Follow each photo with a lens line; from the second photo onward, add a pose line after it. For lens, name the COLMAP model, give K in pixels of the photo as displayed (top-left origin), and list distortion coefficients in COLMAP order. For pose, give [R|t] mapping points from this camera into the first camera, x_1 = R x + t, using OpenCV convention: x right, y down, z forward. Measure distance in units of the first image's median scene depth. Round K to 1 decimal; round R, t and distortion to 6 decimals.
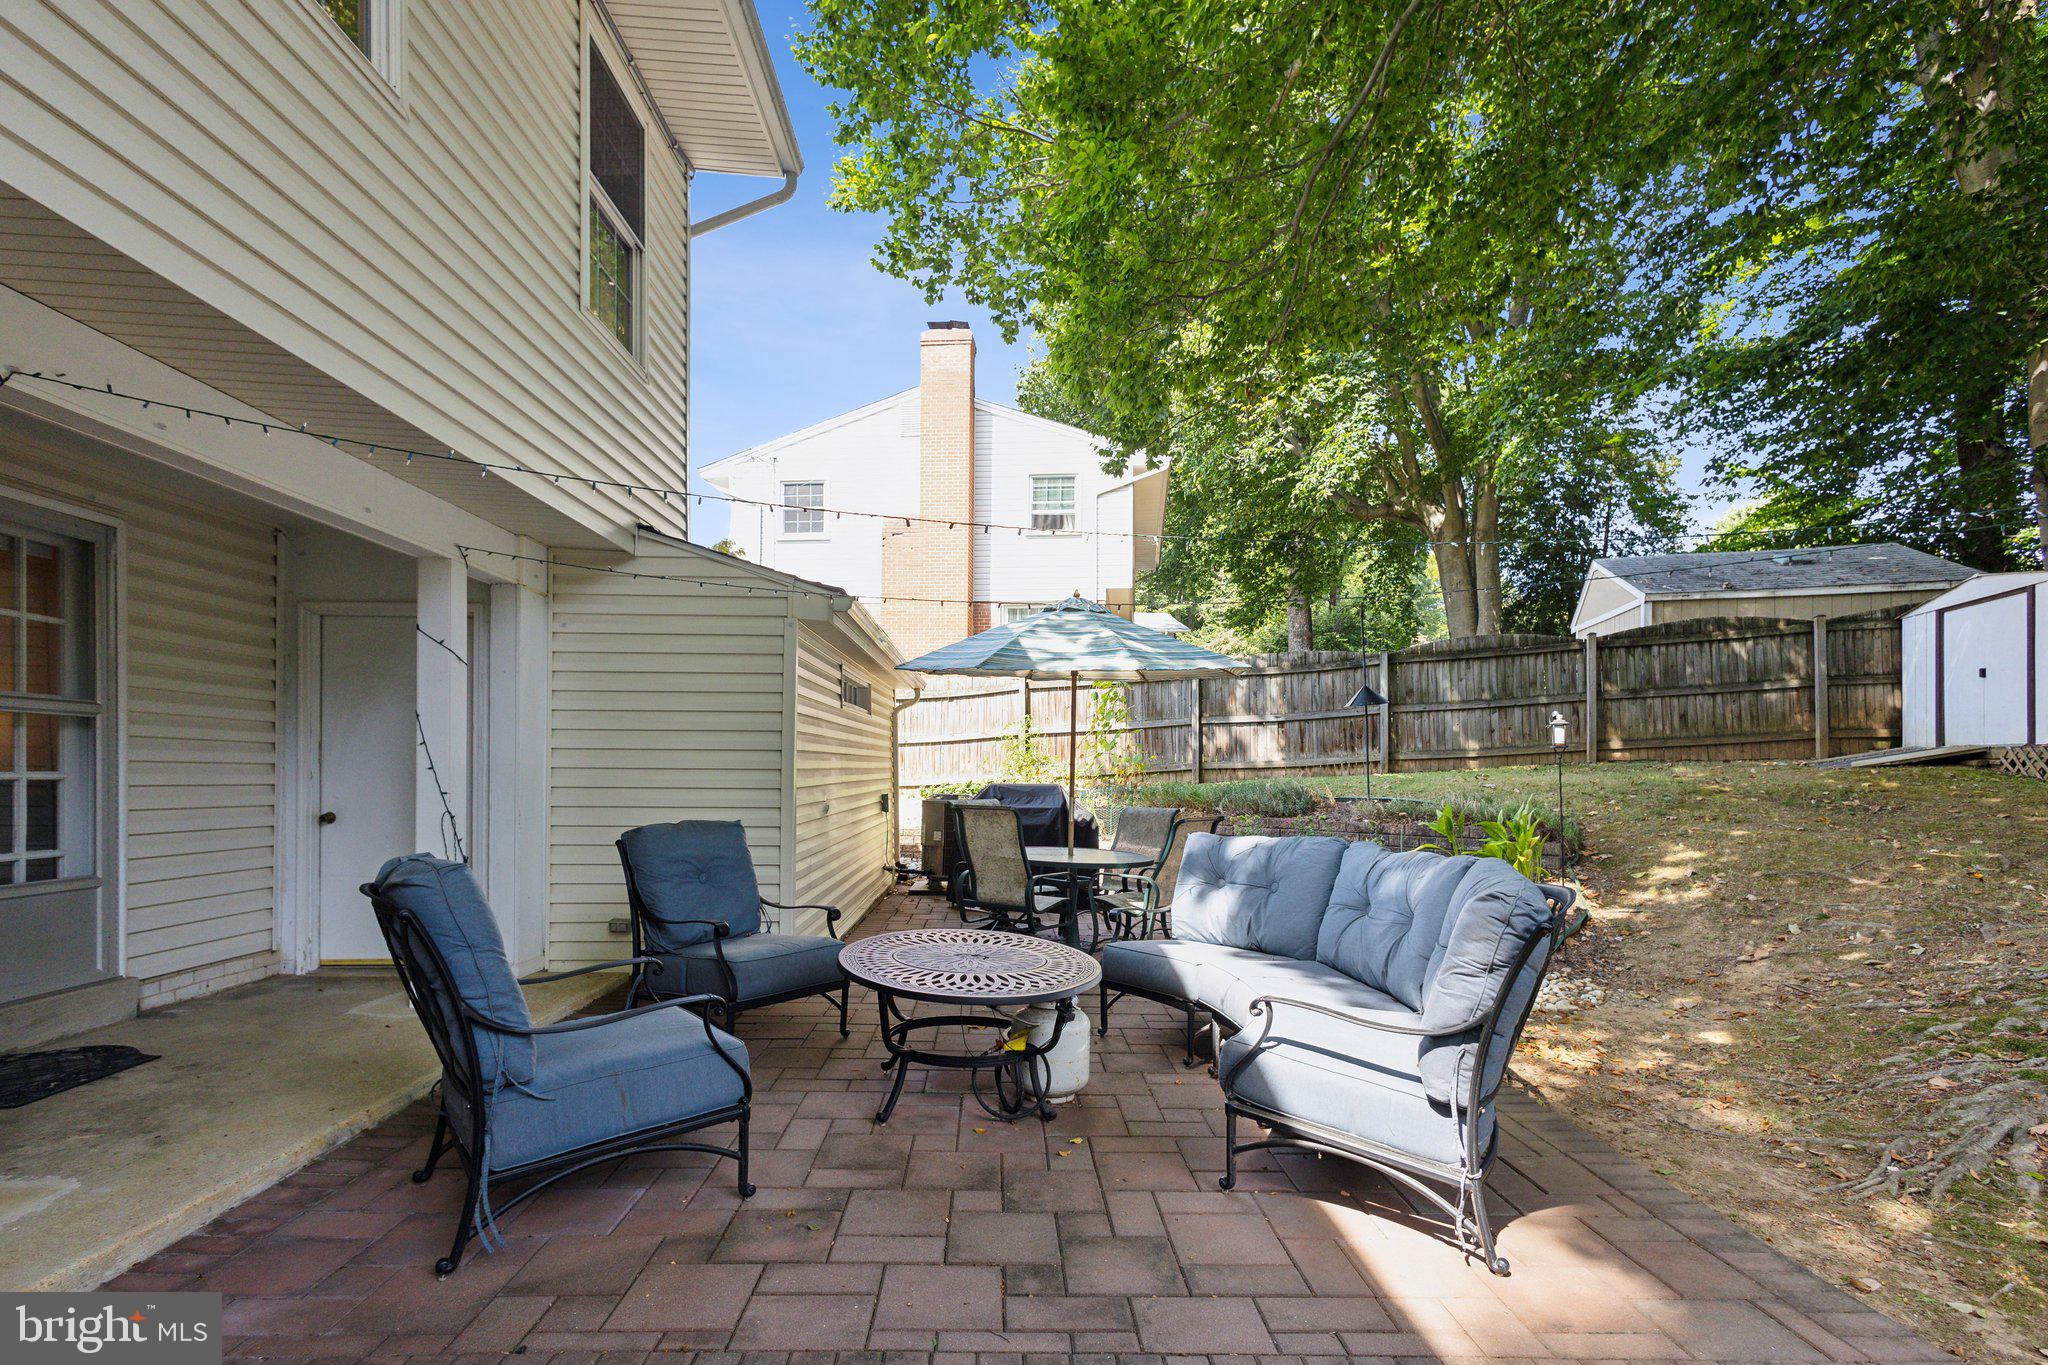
lens RADIAL K [[995.7, 0, 1023.3], [0, 995.7, 761.1], [0, 0, 1]] dist [0.000048, -0.000123]
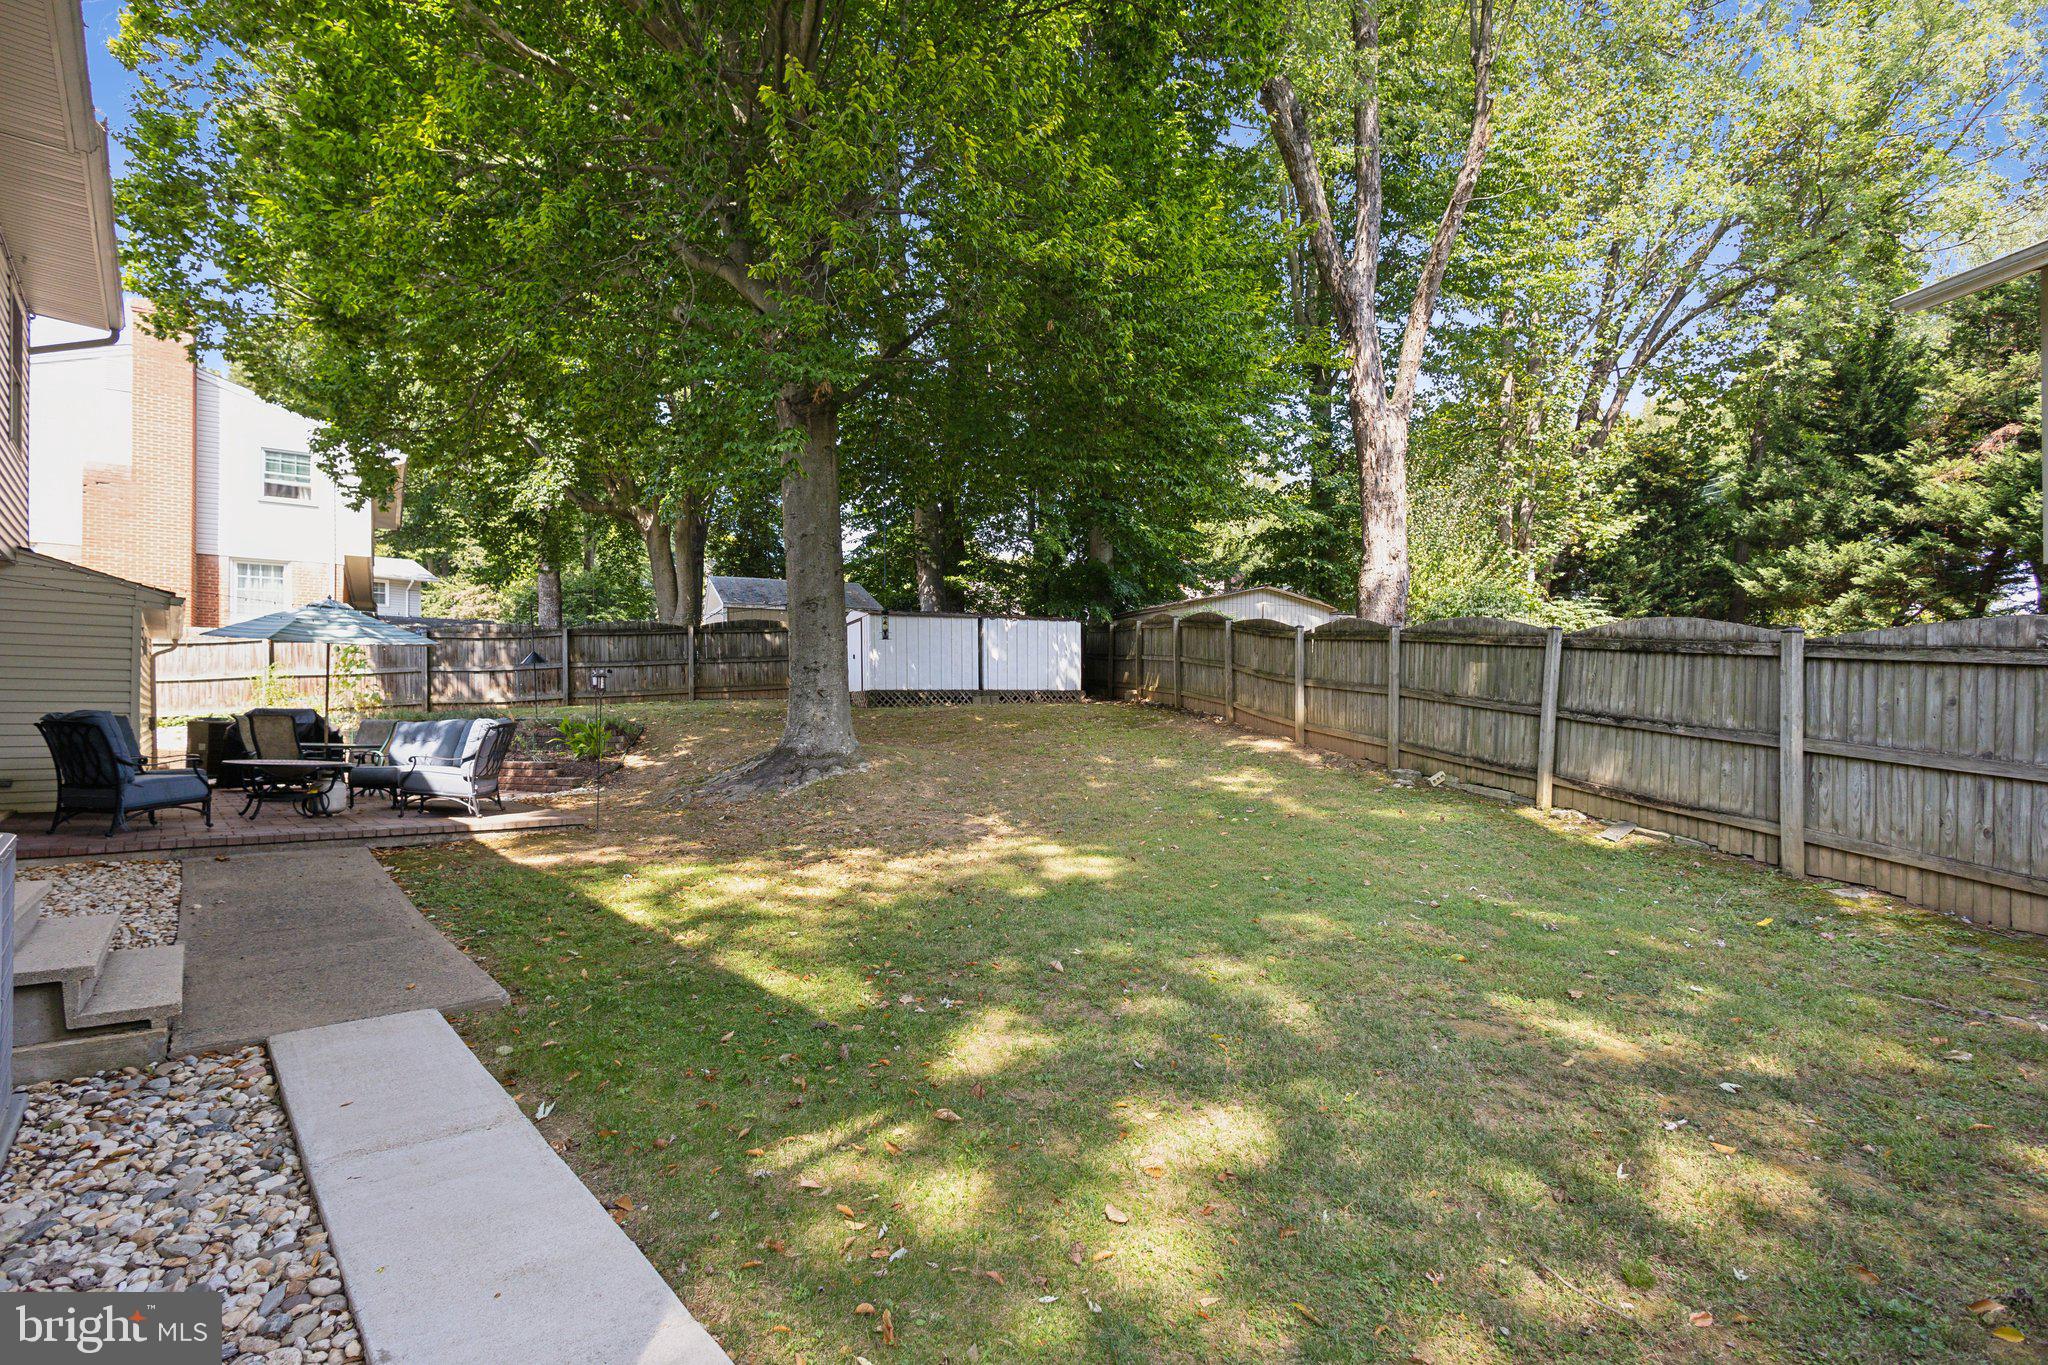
lens RADIAL K [[968.5, 0, 1022.0], [0, 968.5, 716.8], [0, 0, 1]] dist [0.002062, 0.000203]
pose [[0.766670, -0.003875, 0.642029, -0.065900], [-0.000109, 0.999981, 0.006165, 0.020708], [-0.642041, -0.004797, 0.766655, -0.663368]]
